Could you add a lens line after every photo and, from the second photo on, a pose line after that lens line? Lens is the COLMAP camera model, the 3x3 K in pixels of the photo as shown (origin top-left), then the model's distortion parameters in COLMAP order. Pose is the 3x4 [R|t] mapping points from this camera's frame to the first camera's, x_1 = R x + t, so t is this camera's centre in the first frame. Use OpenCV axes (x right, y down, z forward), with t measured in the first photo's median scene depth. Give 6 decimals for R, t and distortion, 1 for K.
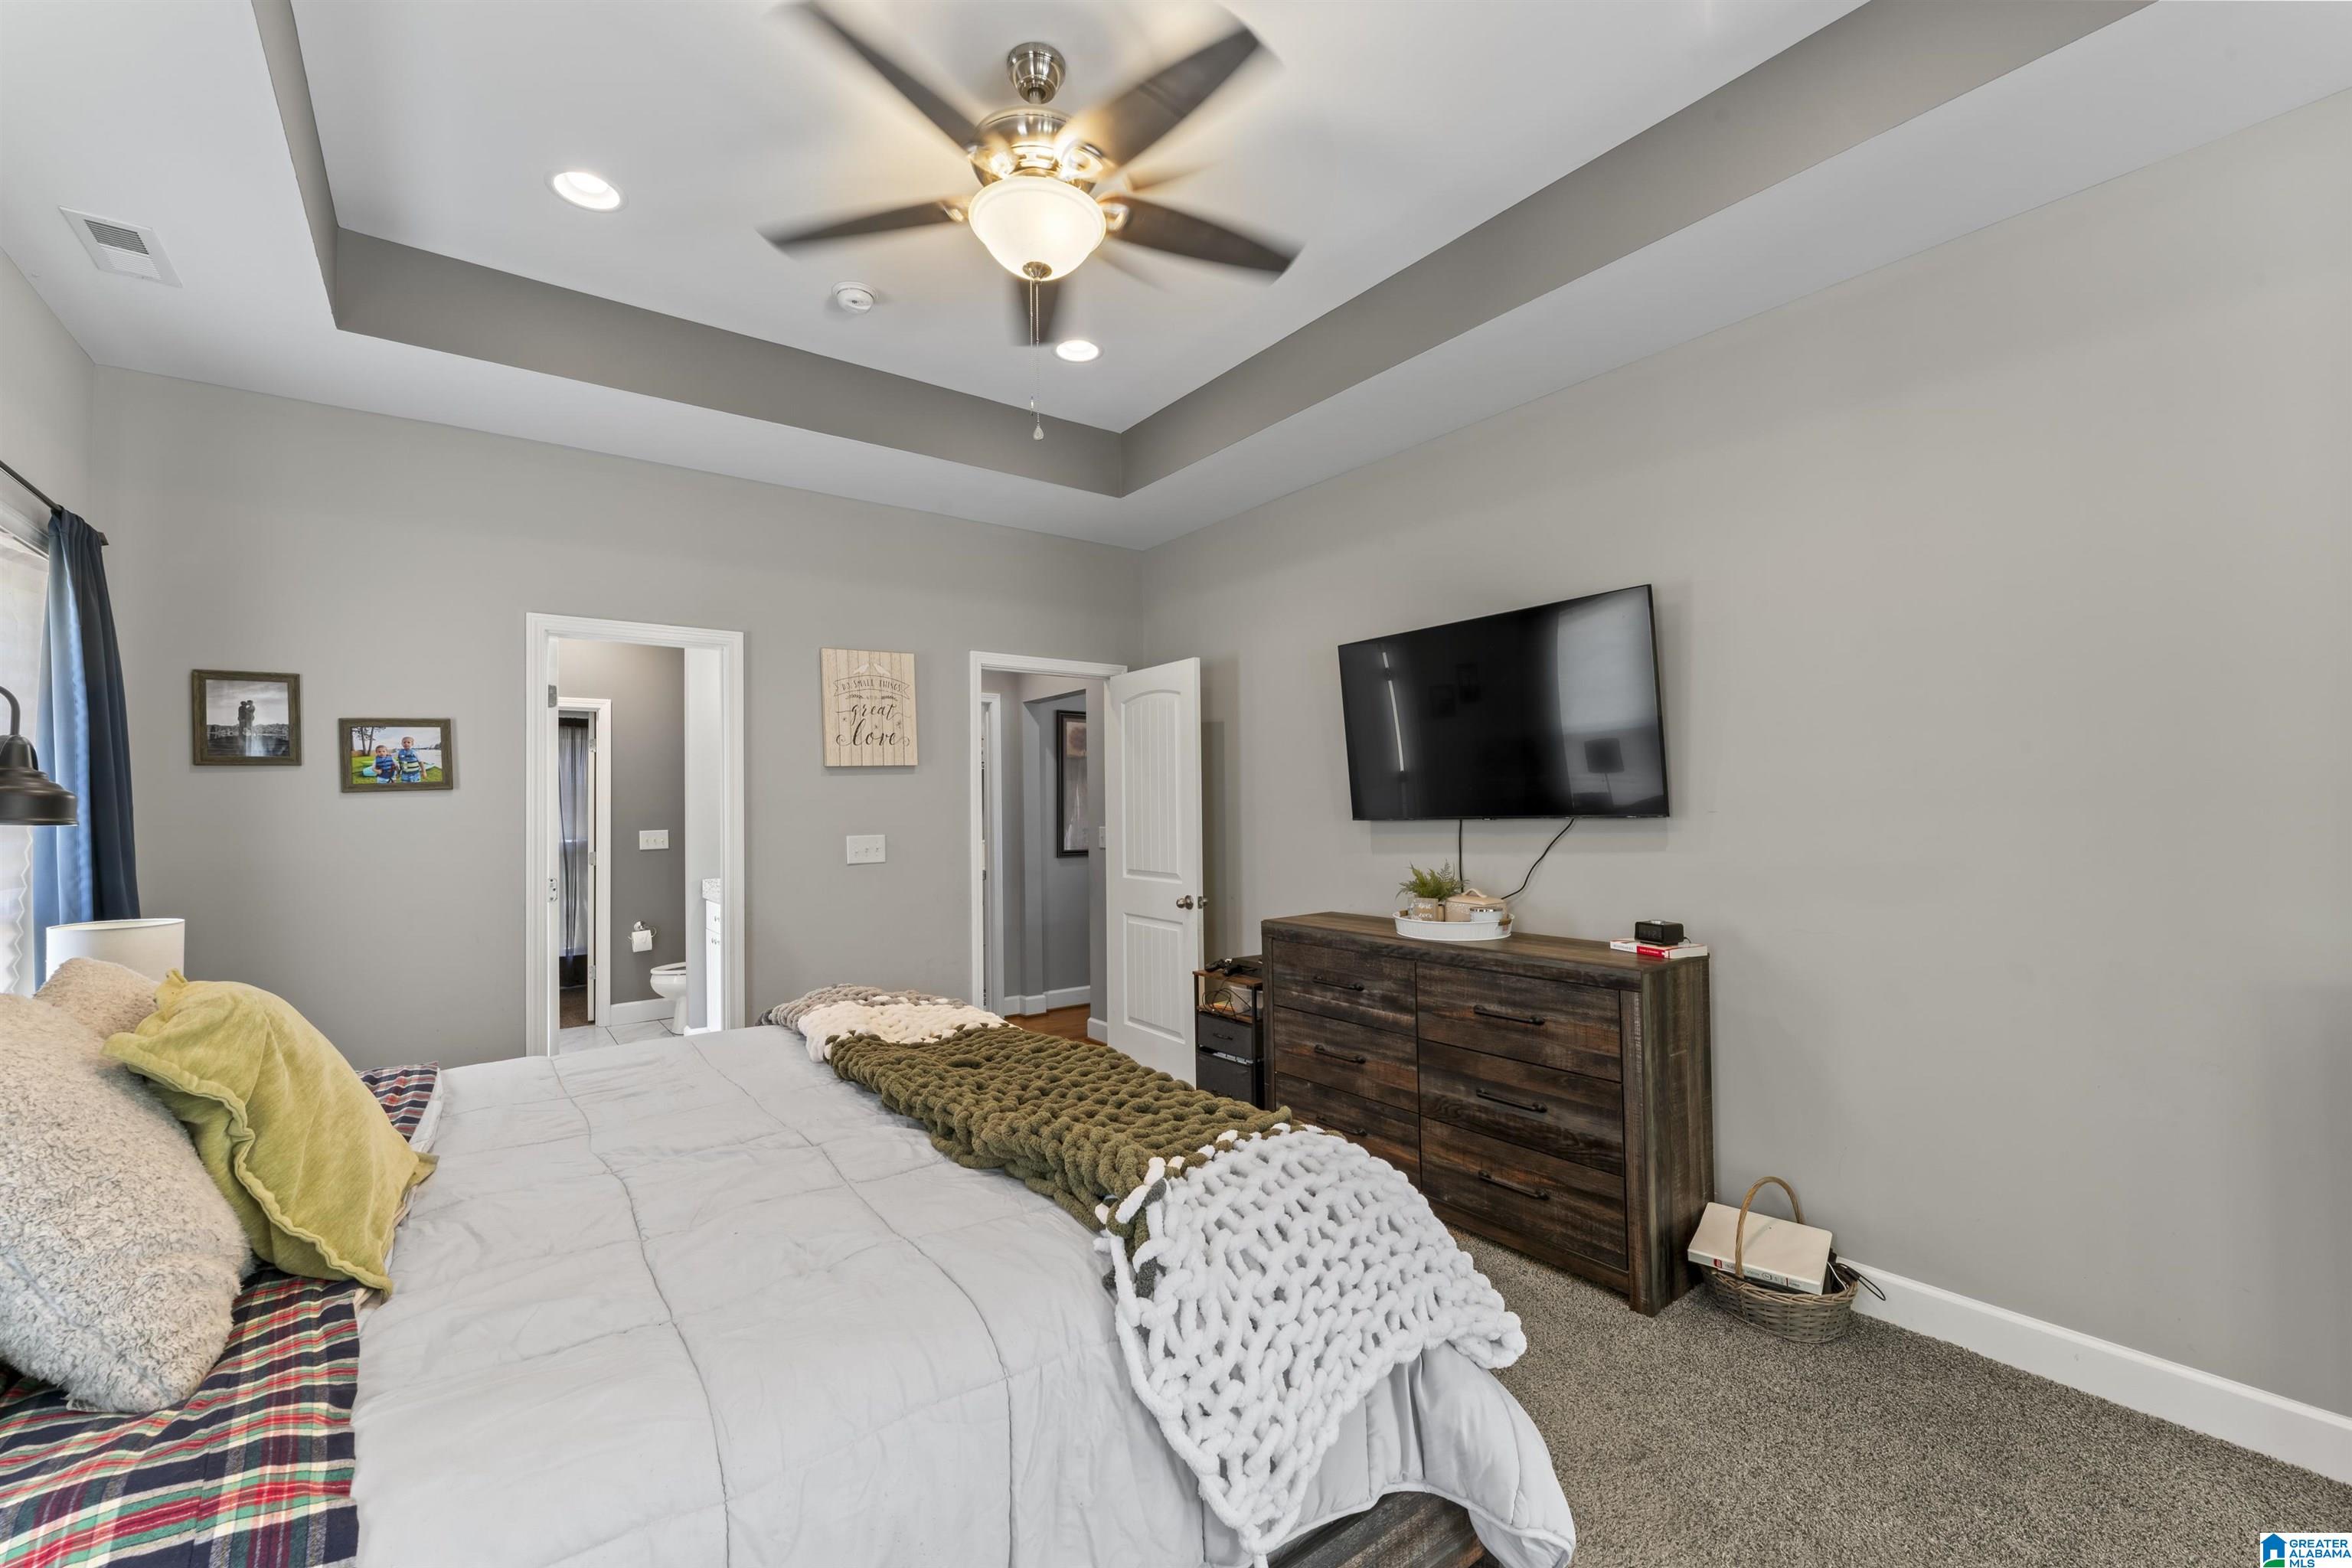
lens RADIAL K [[965.0, 0, 1167.6], [0, 965.0, 792.6], [0, 0, 1]] dist [-0.004263, -0.000502]
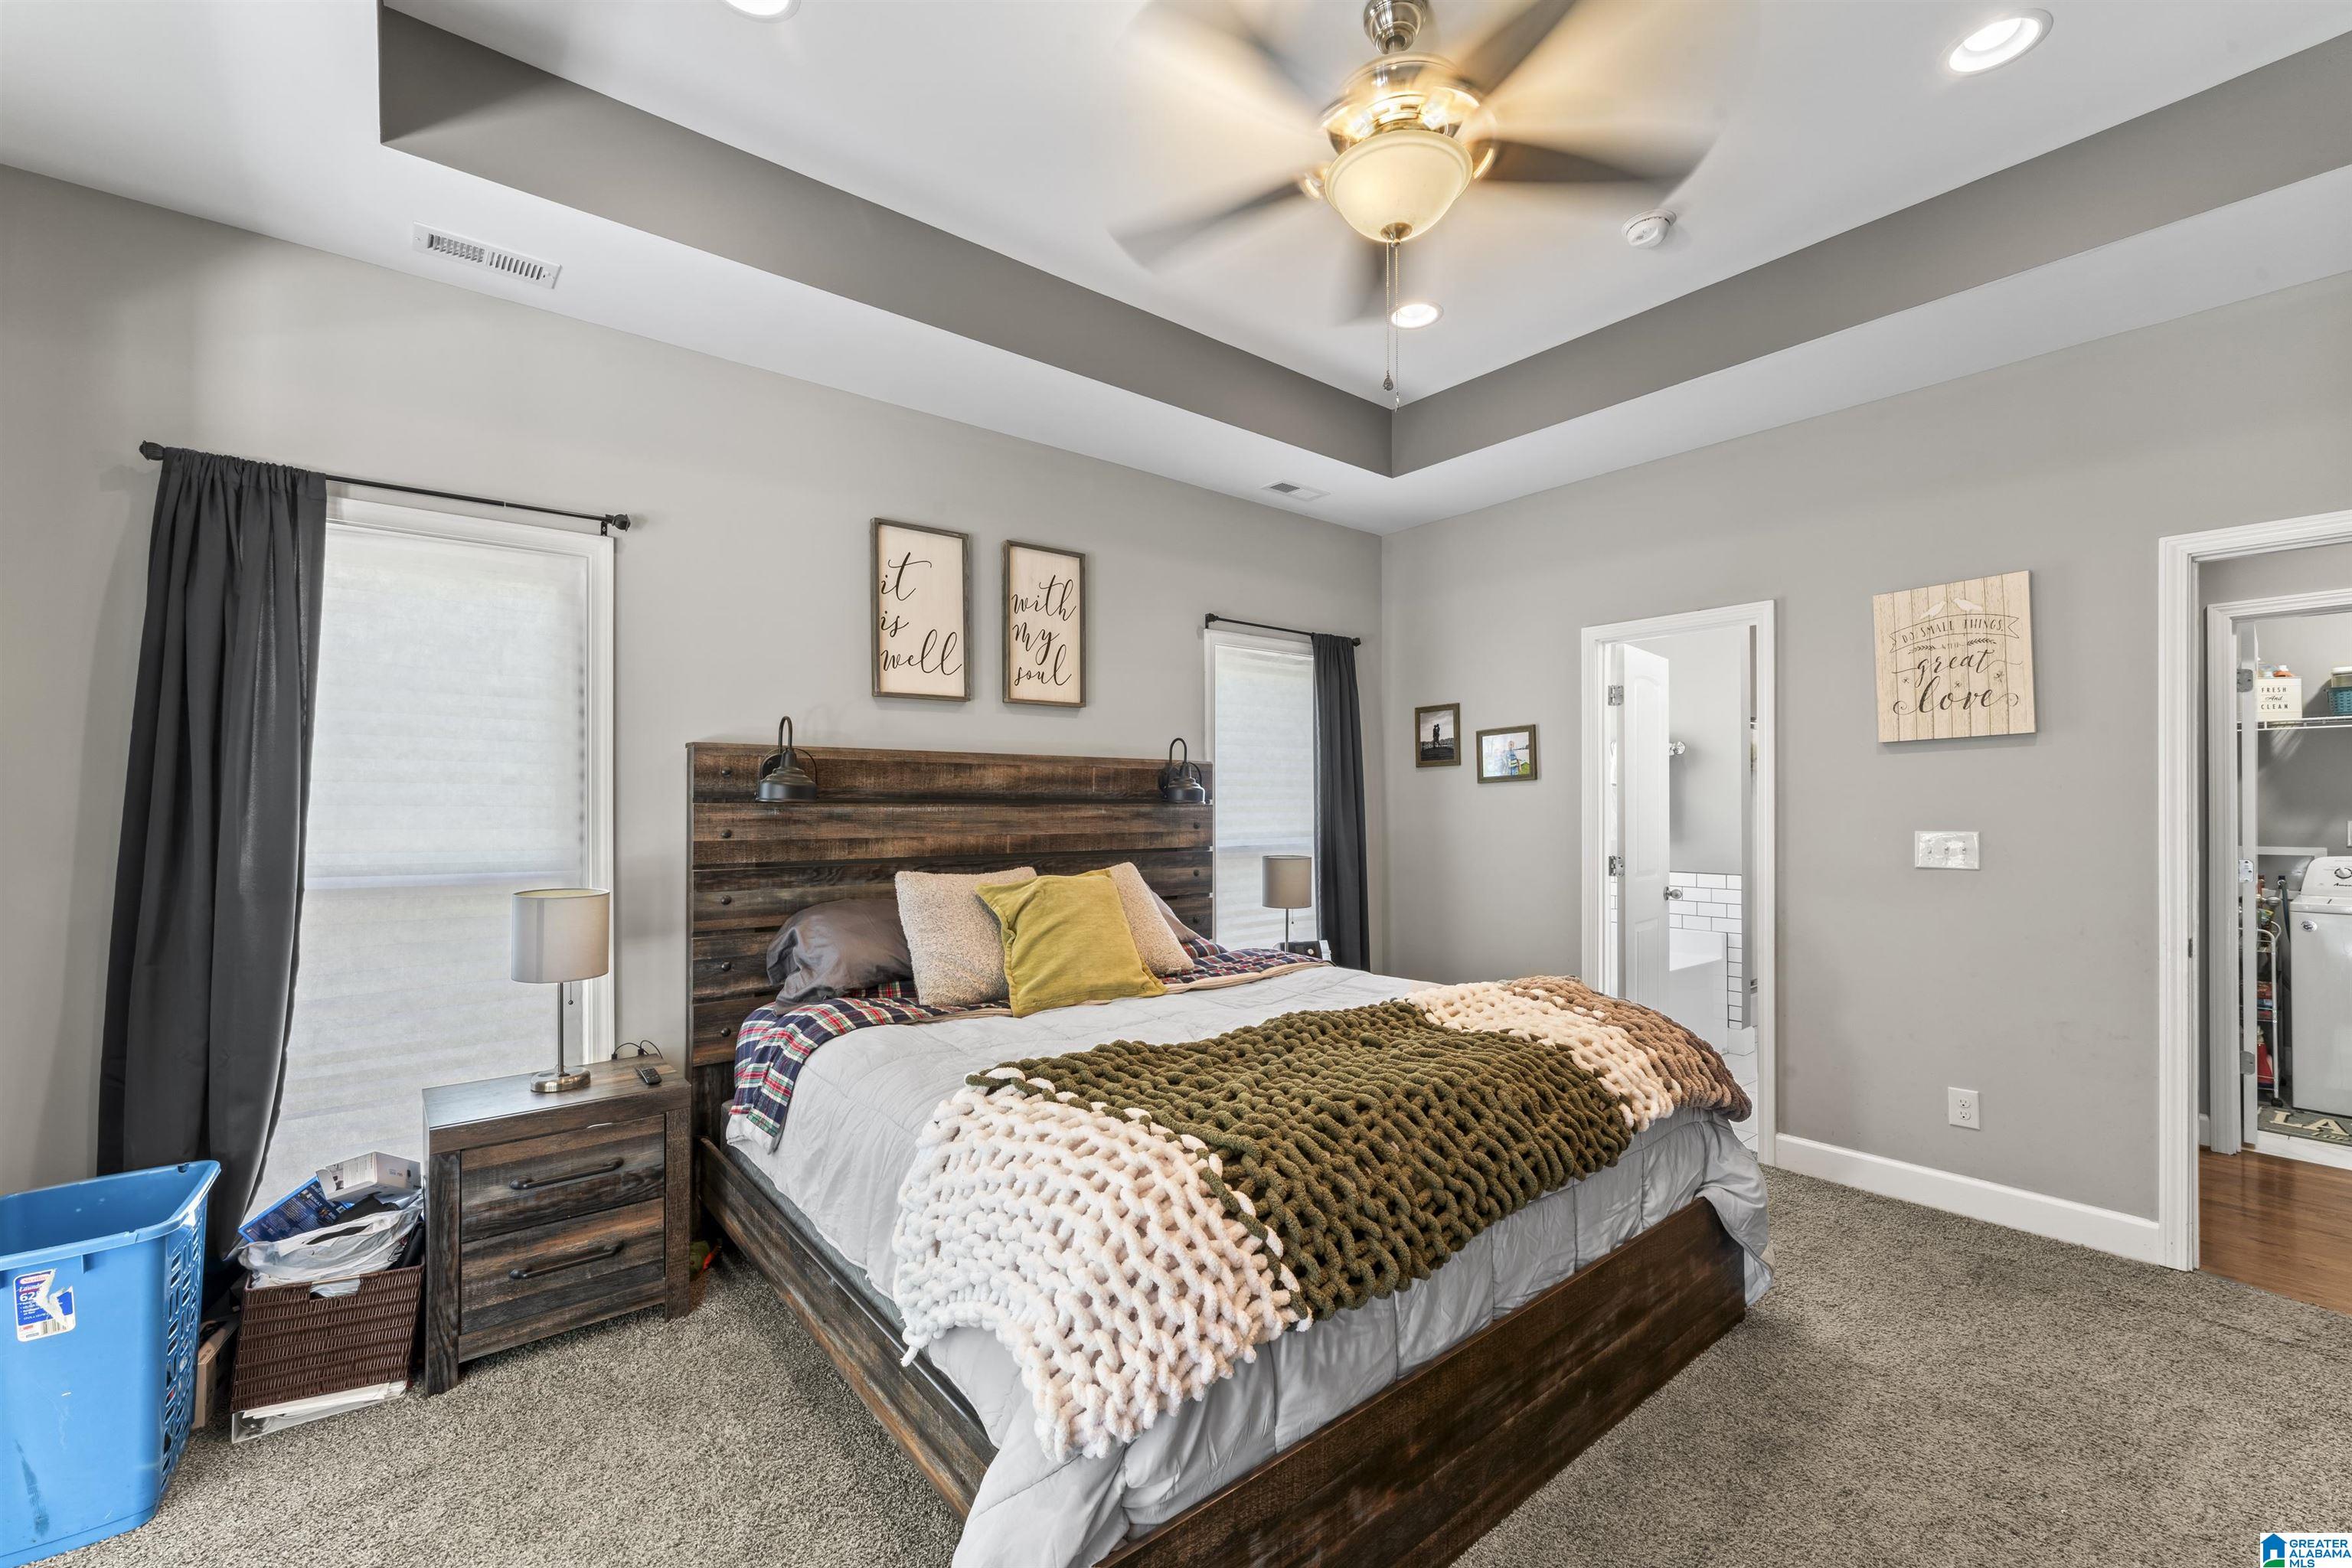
lens RADIAL K [[965.0, 0, 1172.5], [0, 965.0, 789.1], [0, 0, 1]] dist [-0.004263, -0.000502]
pose [[0.045780, -0.001623, -0.998950, 0.413743], [0.020291, 0.999794, -0.000694, 0.000199], [0.998745, -0.020238, 0.045804, 0.373228]]
